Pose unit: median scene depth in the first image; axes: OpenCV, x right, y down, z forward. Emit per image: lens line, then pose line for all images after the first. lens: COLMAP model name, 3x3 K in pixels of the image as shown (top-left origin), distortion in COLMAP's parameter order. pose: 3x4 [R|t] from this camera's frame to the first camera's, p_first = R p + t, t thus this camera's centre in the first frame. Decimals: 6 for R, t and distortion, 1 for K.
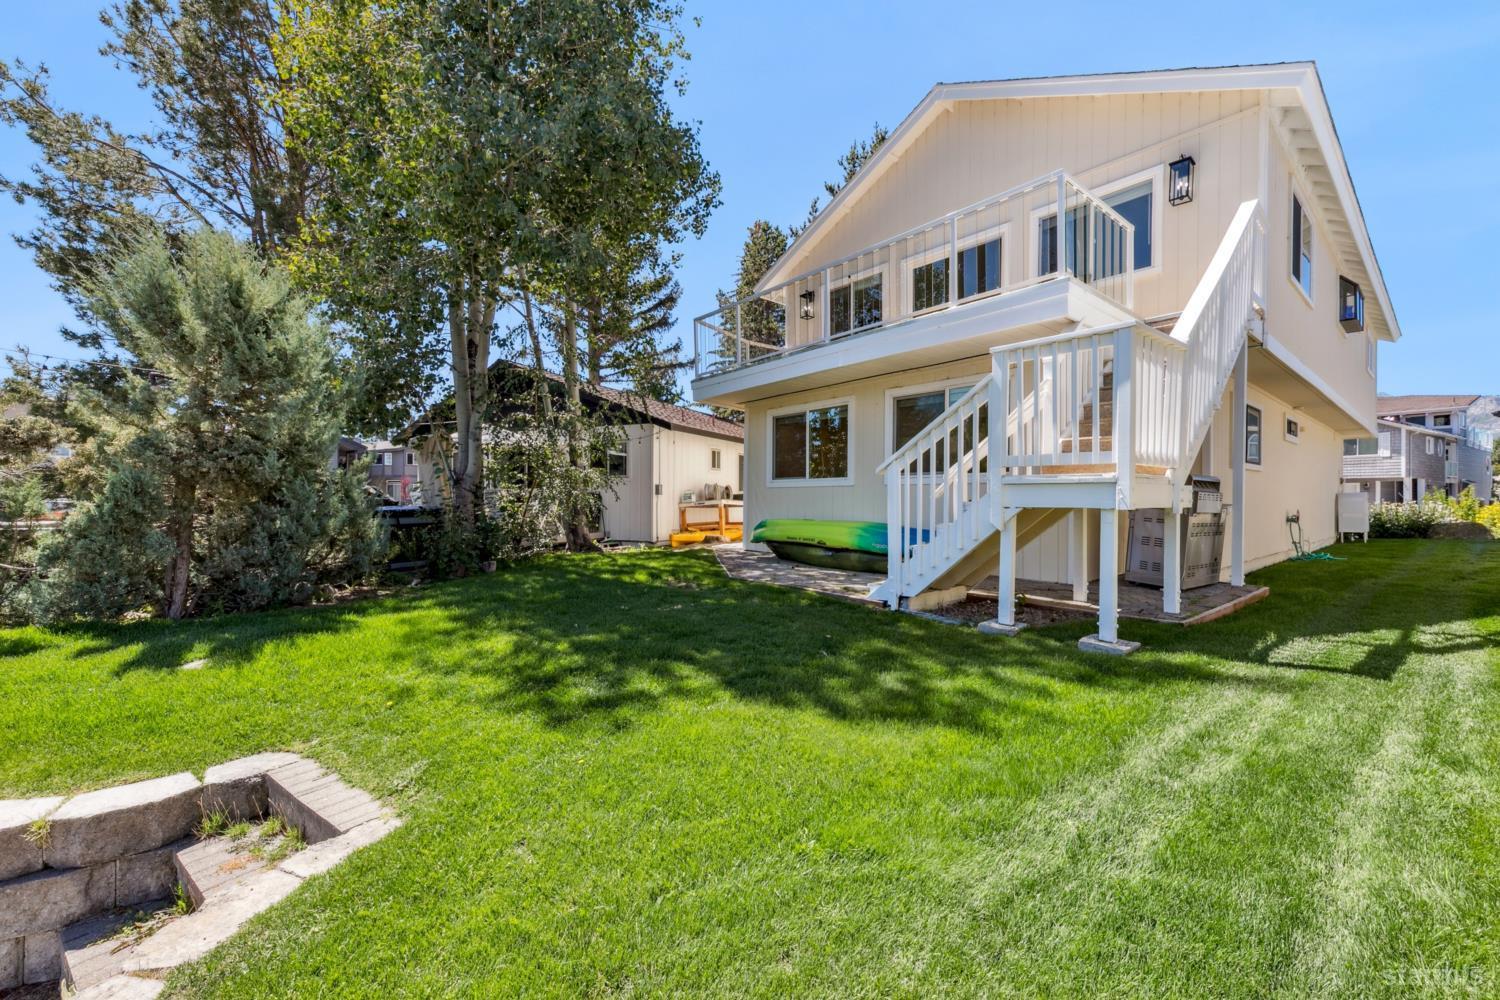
lens RADIAL K [[594.2, 0, 750.0], [0, 594.2, 500.0], [0, 0, 1]] dist [0.000116, -0.000044]
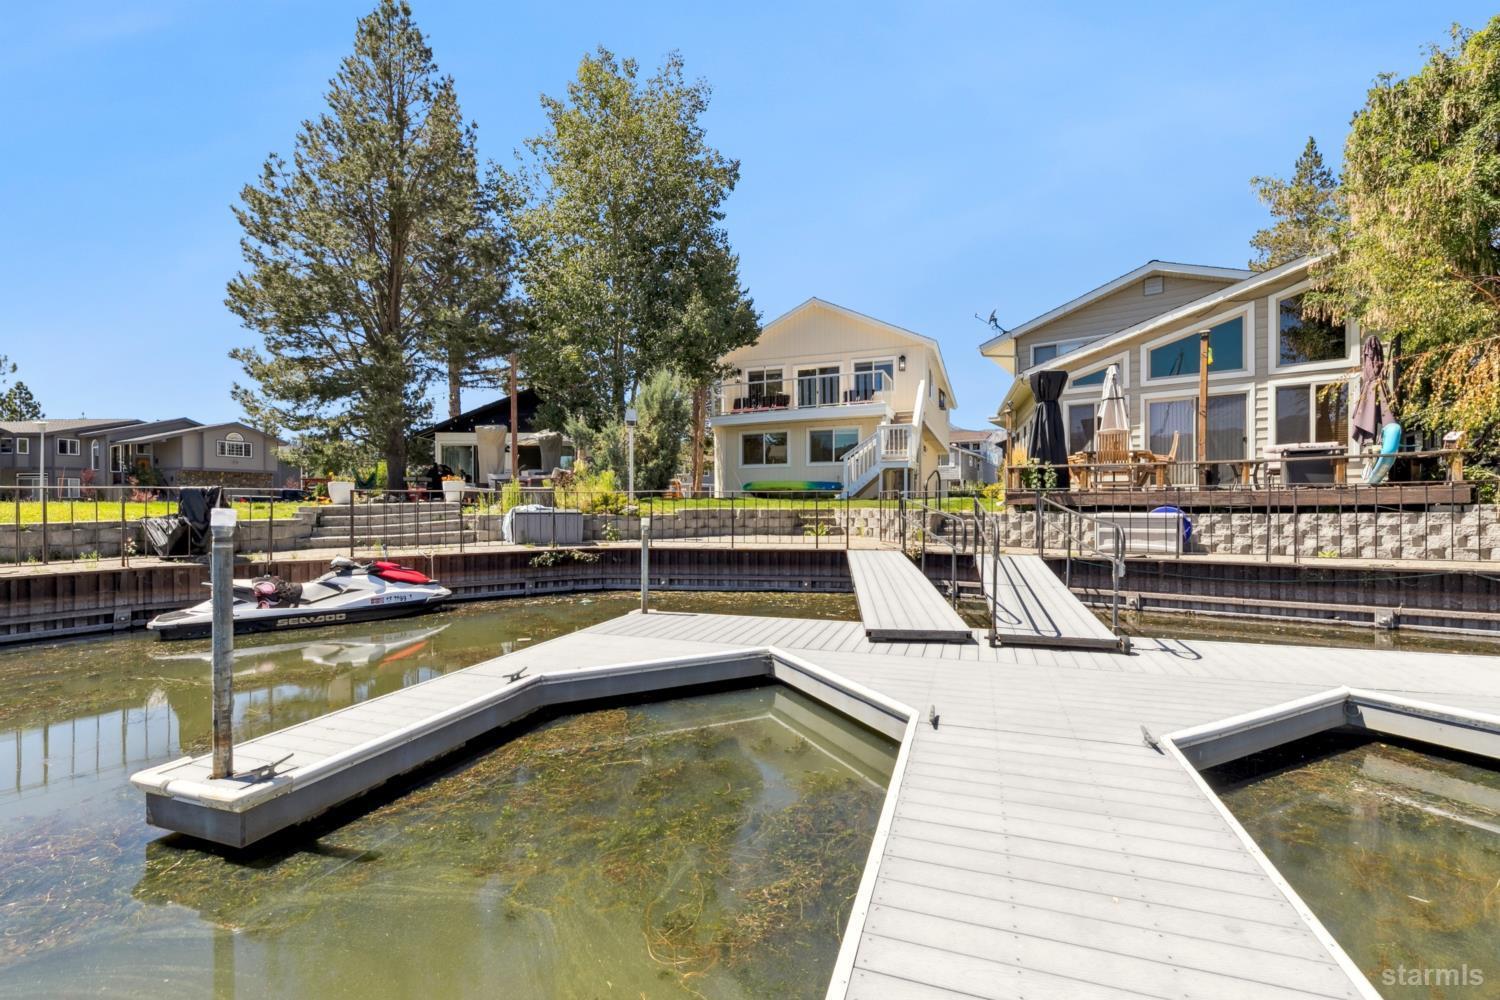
lens RADIAL K [[637.4, 0, 750.0], [0, 637.4, 500.0], [0, 0, 1]] dist [0.002698, 0.000499]
pose [[0.871916, 0.000692, 0.489656, -0.905274], [0.004047, 0.999955, -0.008618, 0.096523], [-0.489640, 0.009496, 0.871873, -0.842322]]
